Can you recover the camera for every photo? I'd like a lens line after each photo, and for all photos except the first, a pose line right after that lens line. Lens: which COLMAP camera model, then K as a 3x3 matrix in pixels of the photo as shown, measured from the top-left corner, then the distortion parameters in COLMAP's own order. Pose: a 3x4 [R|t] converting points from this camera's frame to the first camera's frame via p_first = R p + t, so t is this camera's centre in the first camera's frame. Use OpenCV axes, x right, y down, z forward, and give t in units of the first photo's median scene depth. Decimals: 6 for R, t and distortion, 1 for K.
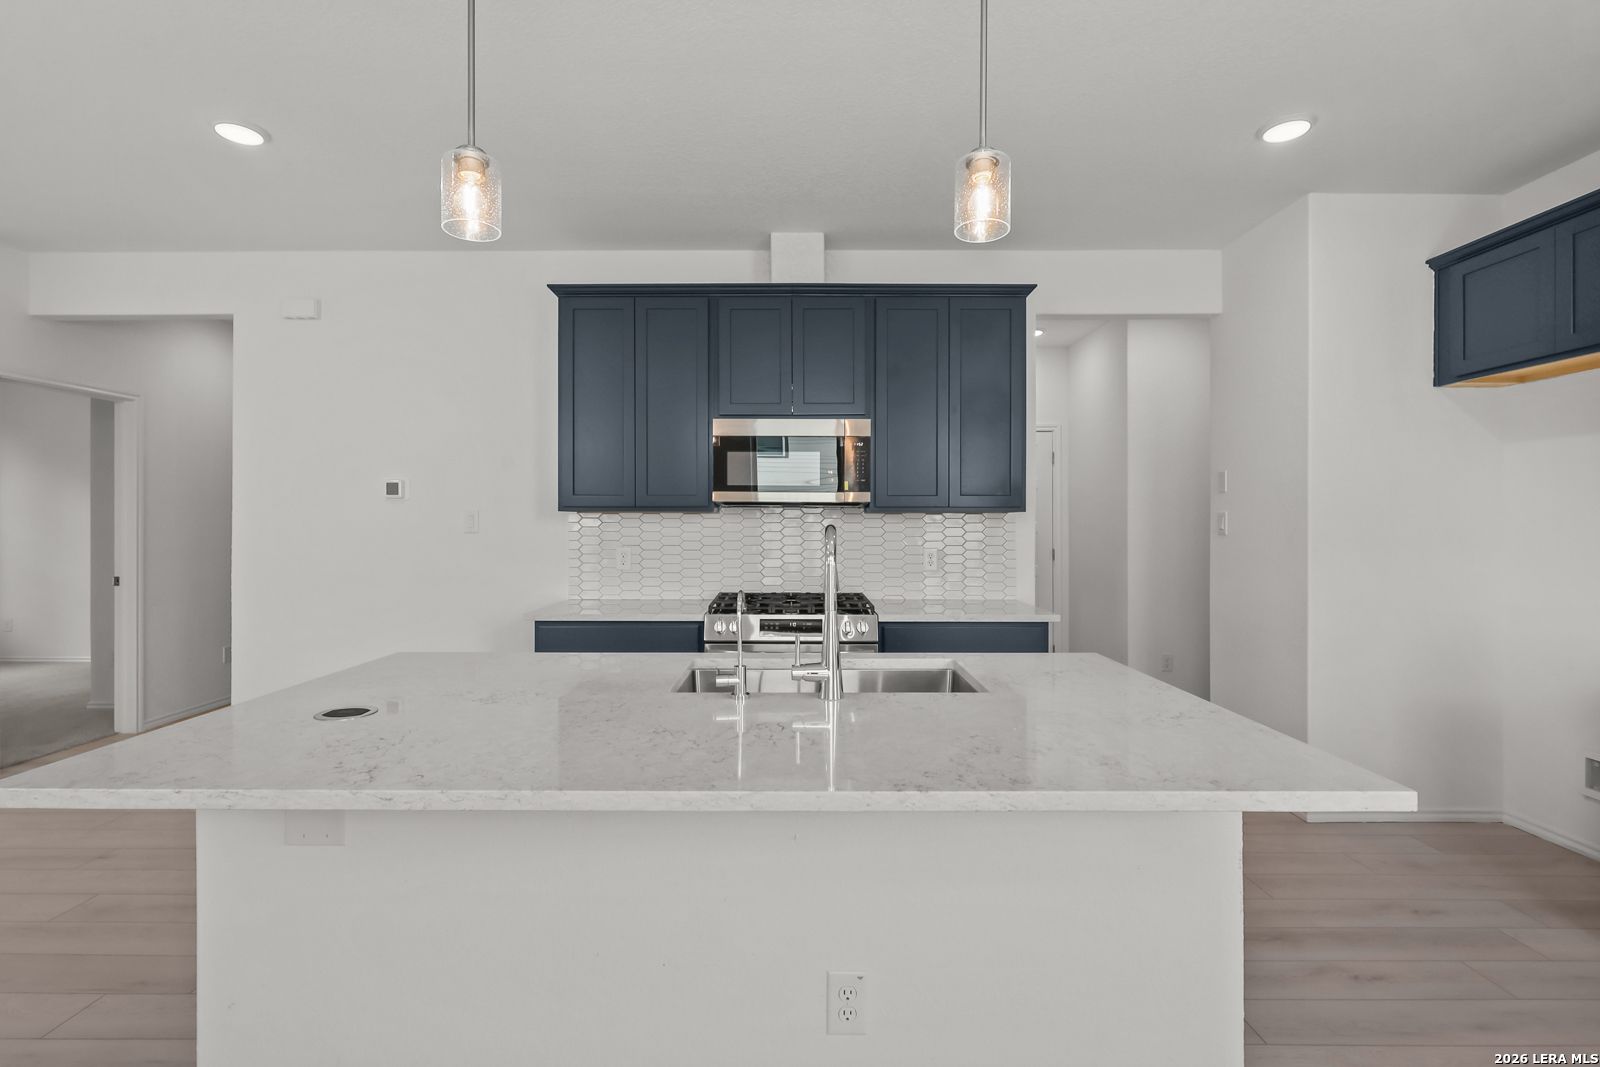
lens RADIAL K [[736.5, 0, 795.5], [0, 736.5, 527.2], [0, 0, 1]] dist [-0.007193, 0.003569]
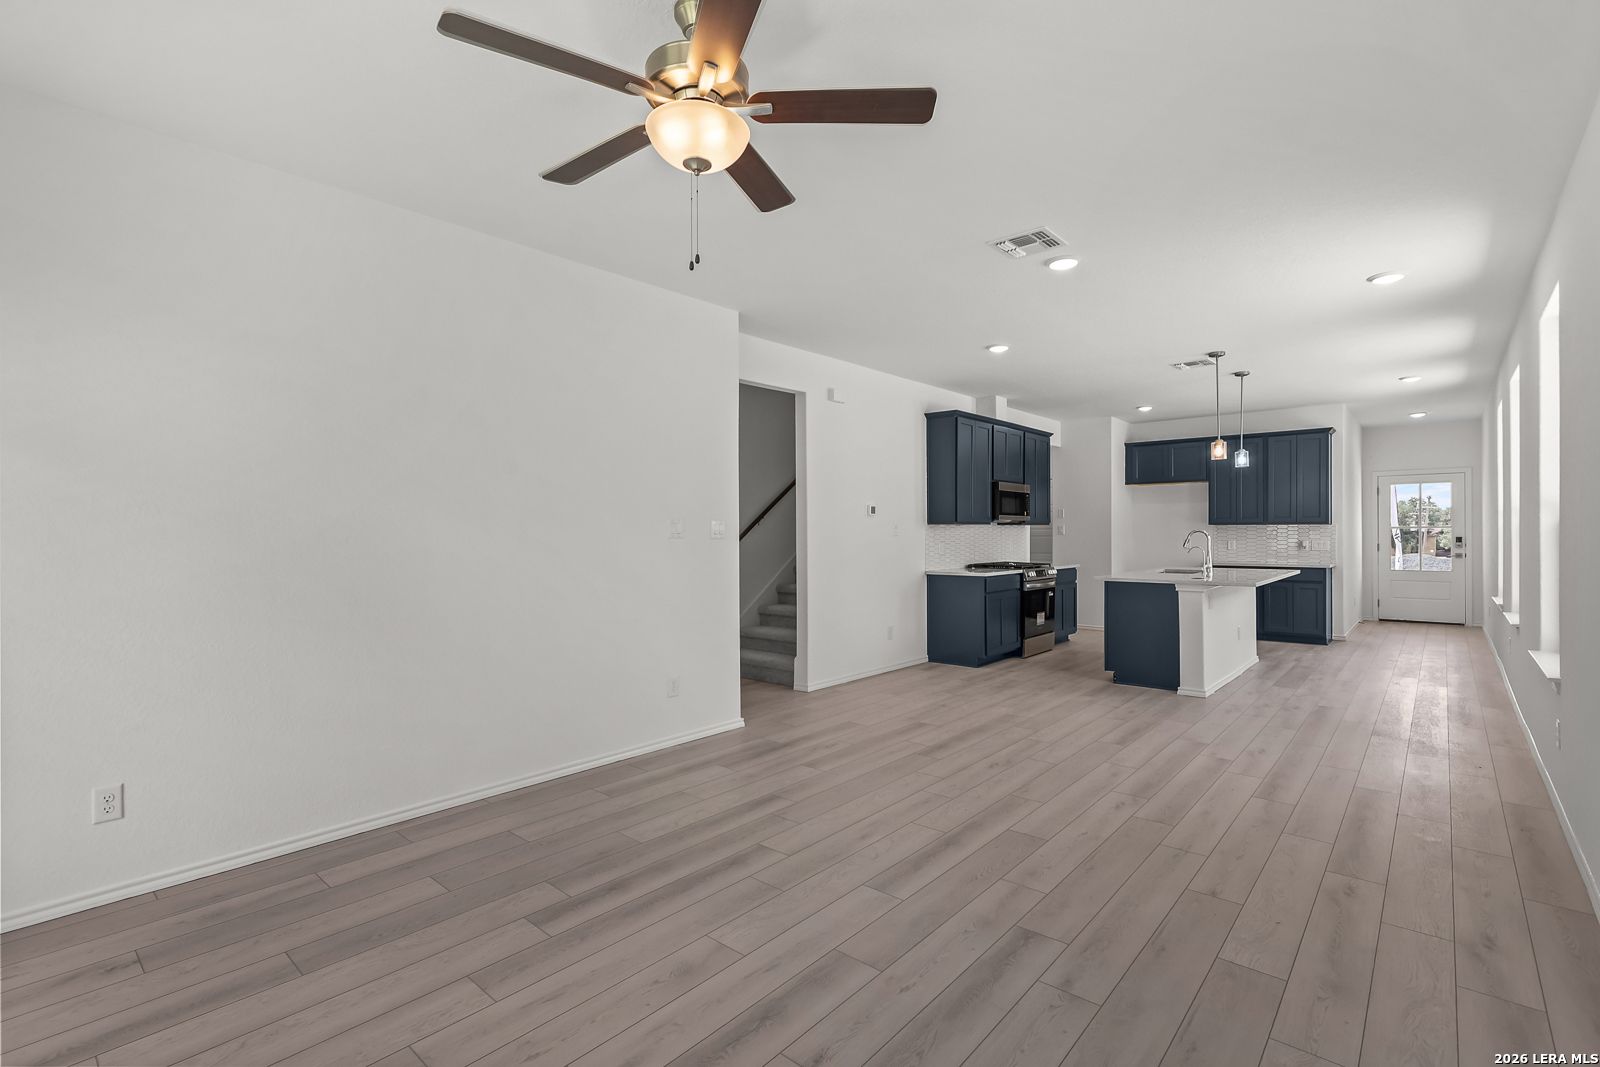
lens RADIAL K [[736.5, 0, 787.1], [0, 736.5, 535.6], [0, 0, 1]] dist [-0.007193, 0.003569]
pose [[0.662030, -0.006710, 0.749448, -2.060062], [0.006126, 0.999975, 0.003541, -0.000288], [-0.749453, 0.002247, 0.662054, 0.029465]]
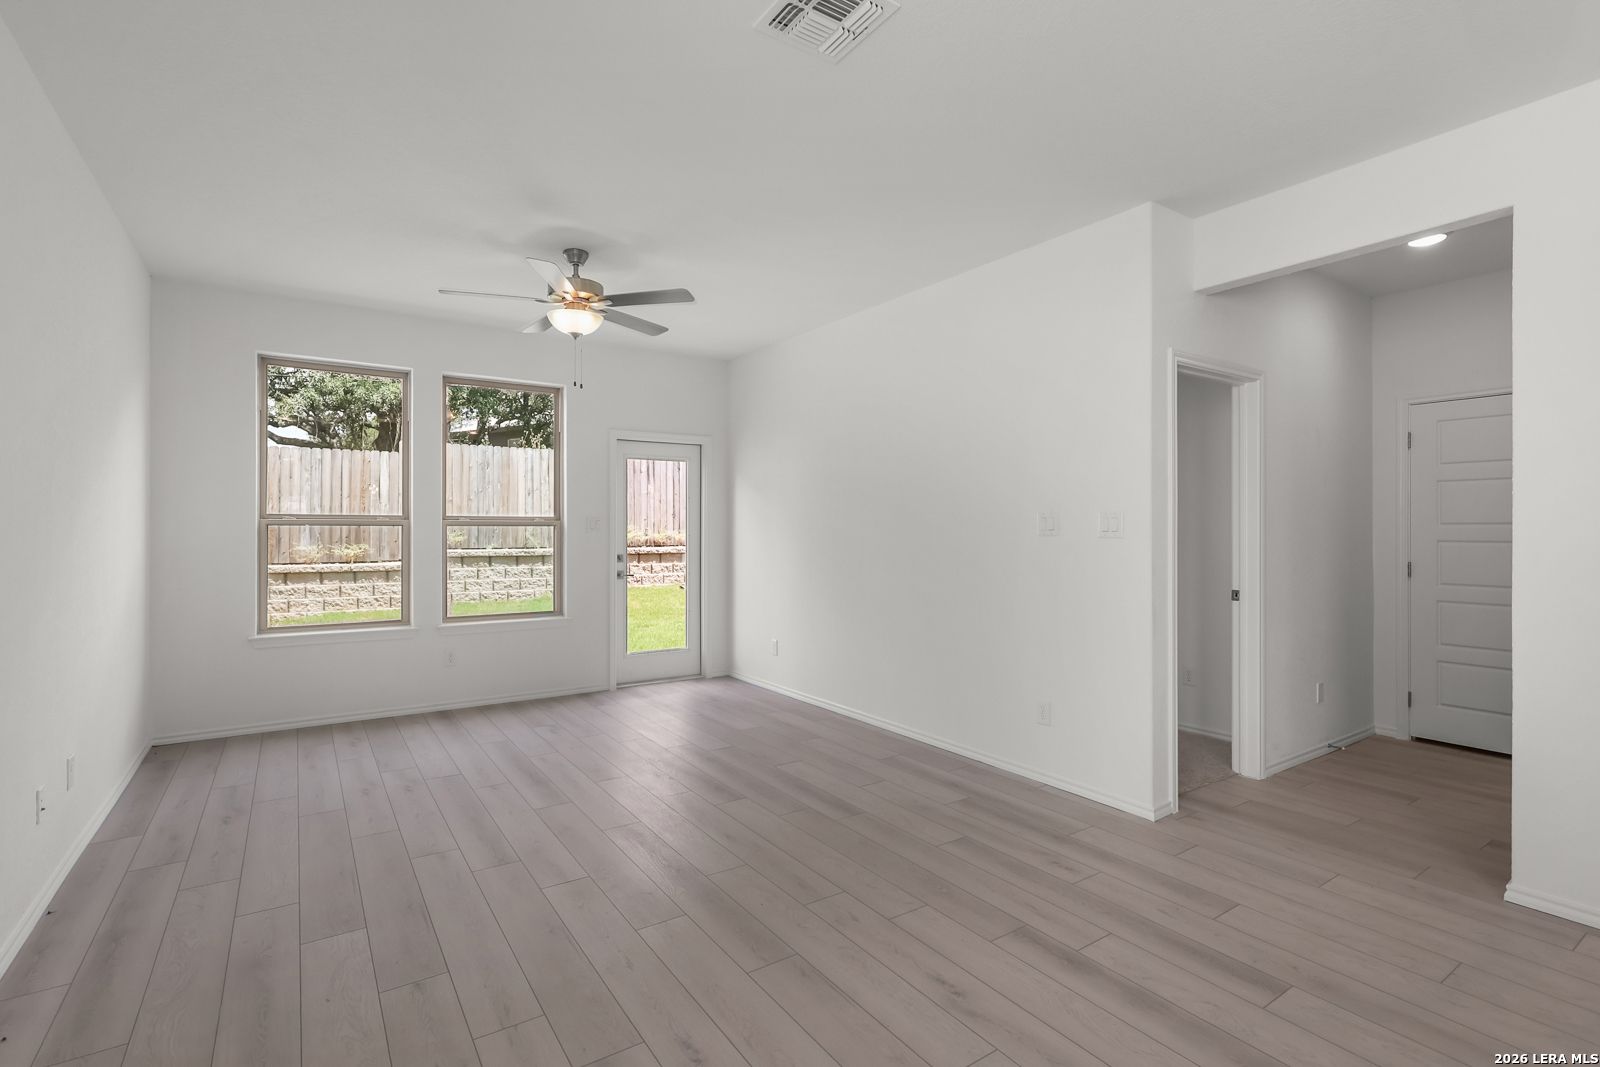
lens RADIAL K [[736.5, 0, 788.1], [0, 736.5, 531.6], [0, 0, 1]] dist [-0.007193, 0.003569]
pose [[0.561266, 0.003955, -0.827626, -0.626941], [-0.004347, 0.999989, 0.001830, 0.000571], [0.827624, 0.002571, 0.561277, 0.109705]]
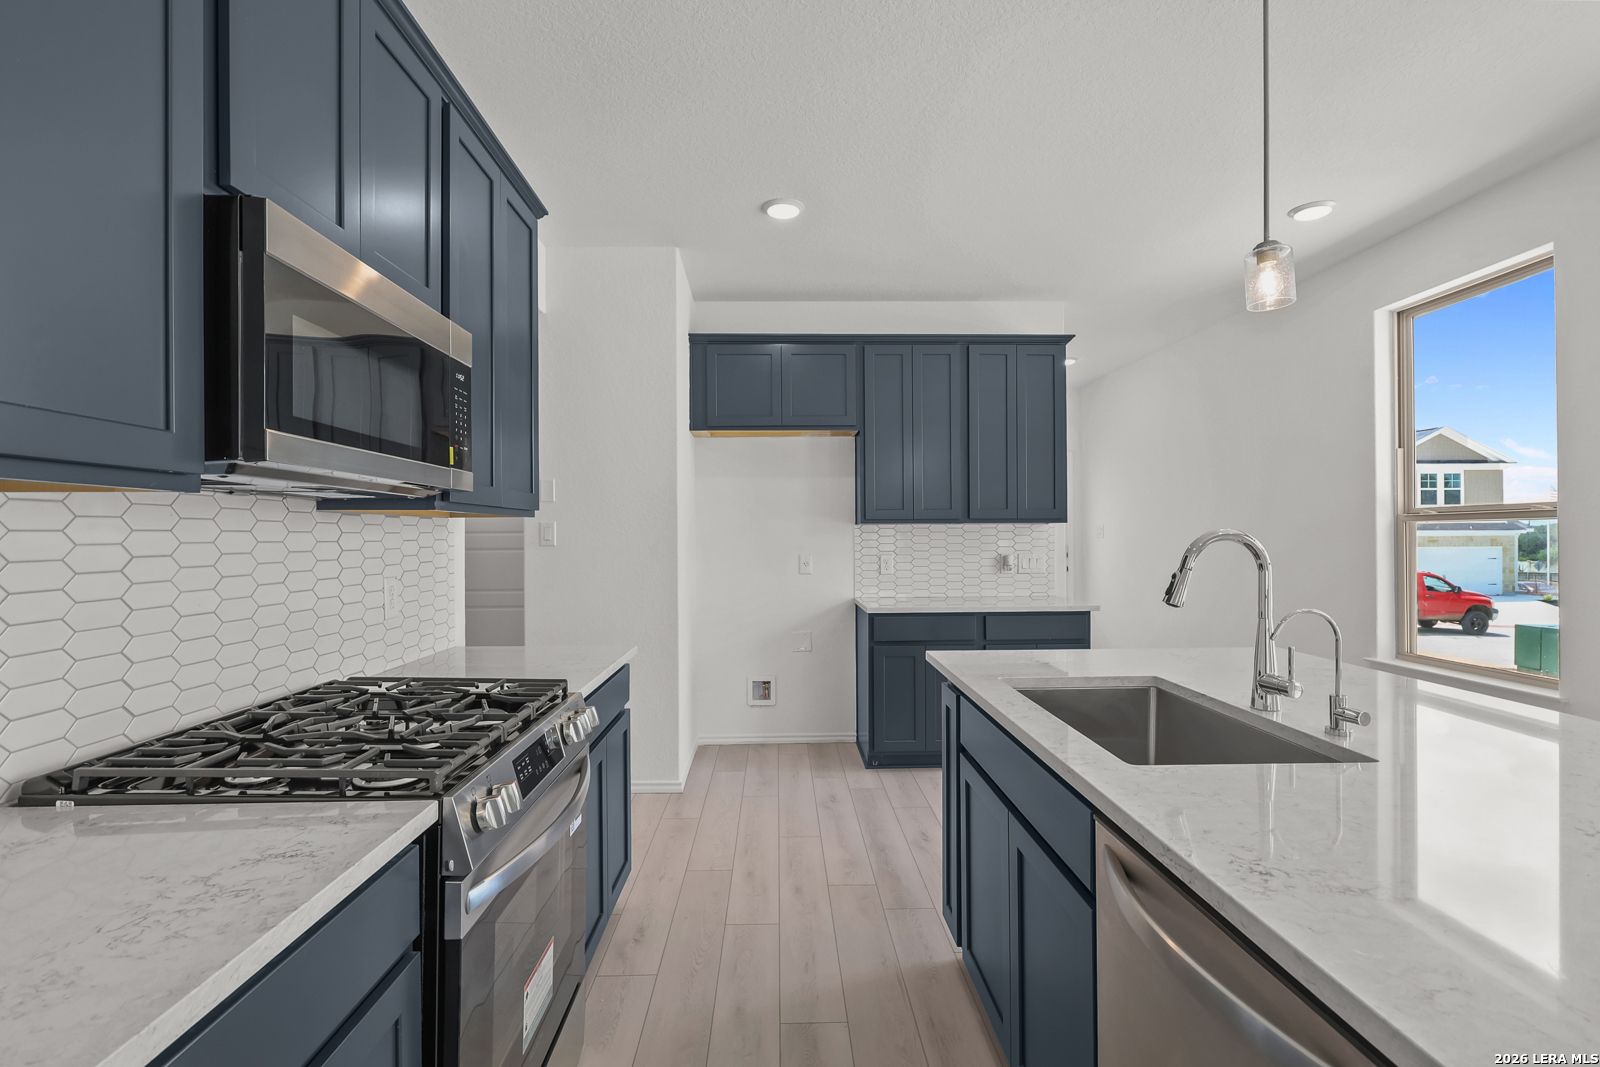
lens RADIAL K [[736.5, 0, 792.0], [0, 736.5, 537.2], [0, 0, 1]] dist [-0.007193, 0.003569]
pose [[-0.029256, -0.002143, 0.999570, -0.407872], [0.008149, 0.999964, 0.002383, -0.001101], [-0.999539, 0.008215, -0.029237, 0.752161]]
